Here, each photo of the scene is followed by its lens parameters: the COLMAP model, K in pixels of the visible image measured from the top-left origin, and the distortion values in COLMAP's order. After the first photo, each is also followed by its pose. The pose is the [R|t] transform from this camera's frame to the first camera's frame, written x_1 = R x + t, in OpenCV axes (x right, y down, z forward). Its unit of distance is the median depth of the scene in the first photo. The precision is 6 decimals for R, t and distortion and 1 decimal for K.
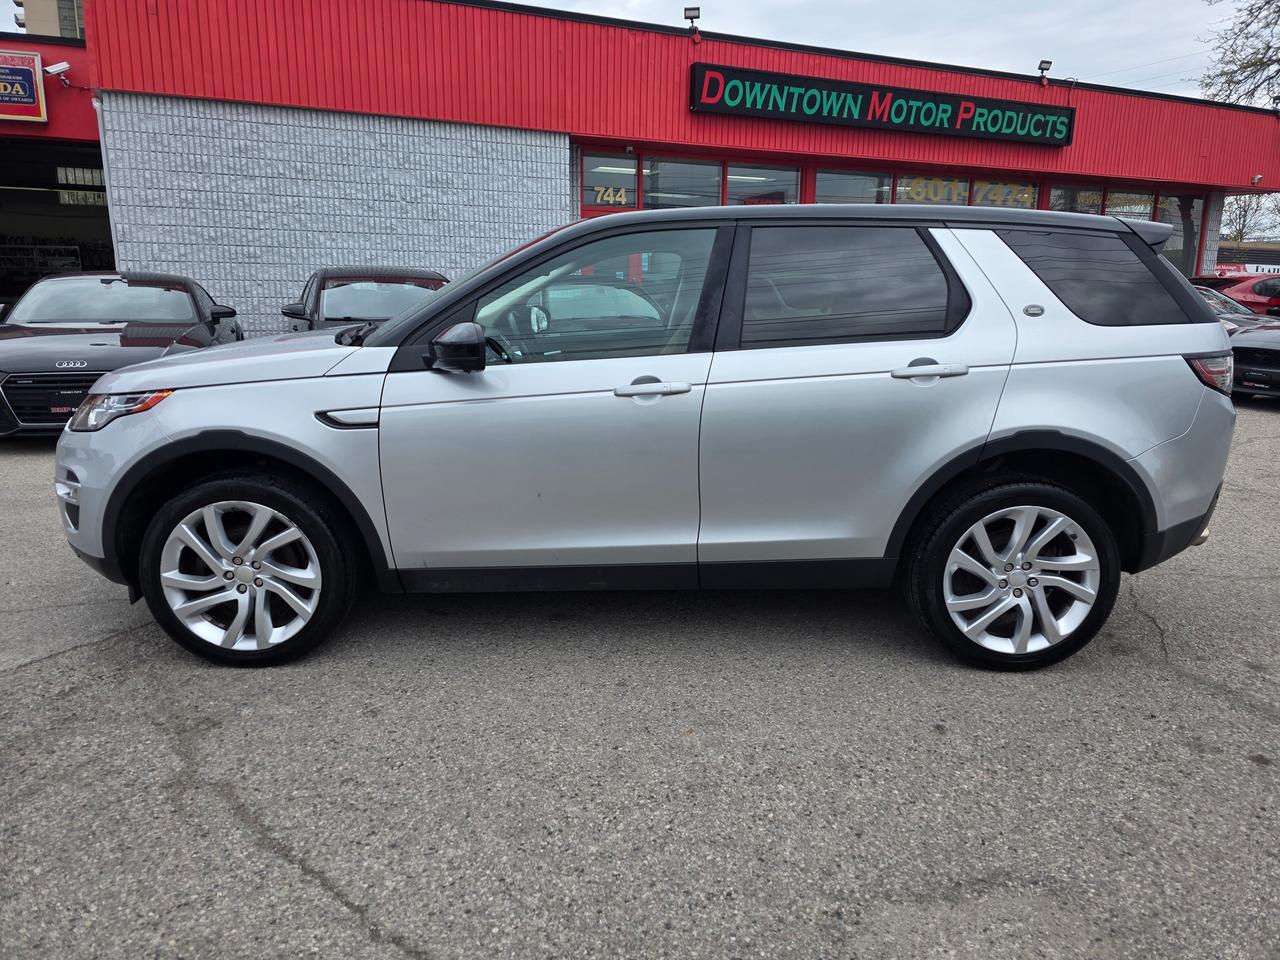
lens RADIAL K [[871.0, 0, 634.2], [0, 871.0, 482.2], [0, 0, 1]] dist [0.057210, -0.054265]
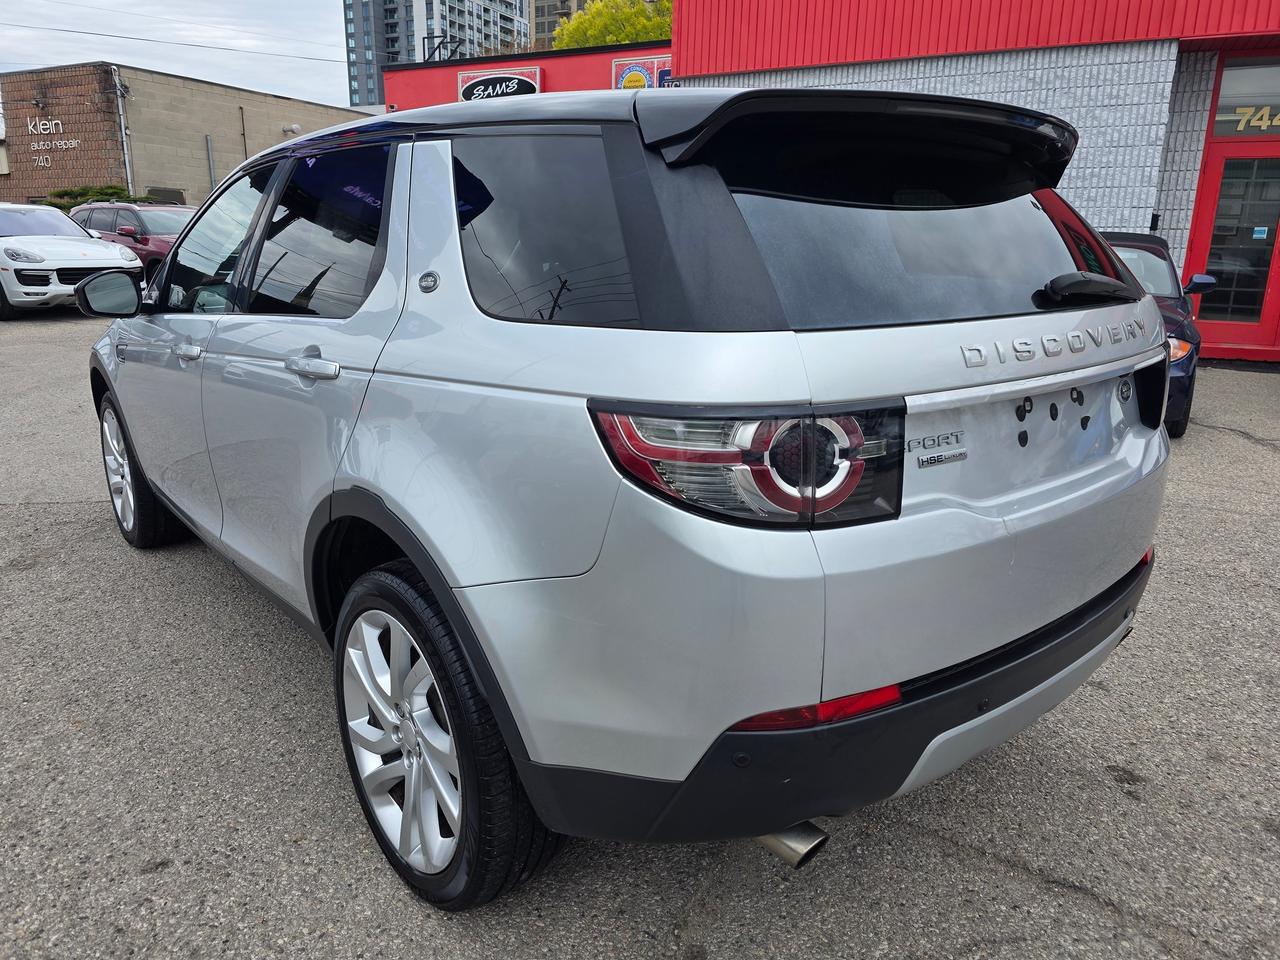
lens RADIAL K [[871.0, 0, 642.5], [0, 871.0, 472.3], [0, 0, 1]] dist [0.057210, -0.054265]
pose [[0.620442, 0.196675, -0.759191, 0.289313], [-0.177640, 0.978127, 0.108218, -0.047444], [0.763869, 0.067720, 0.641808, 0.222678]]
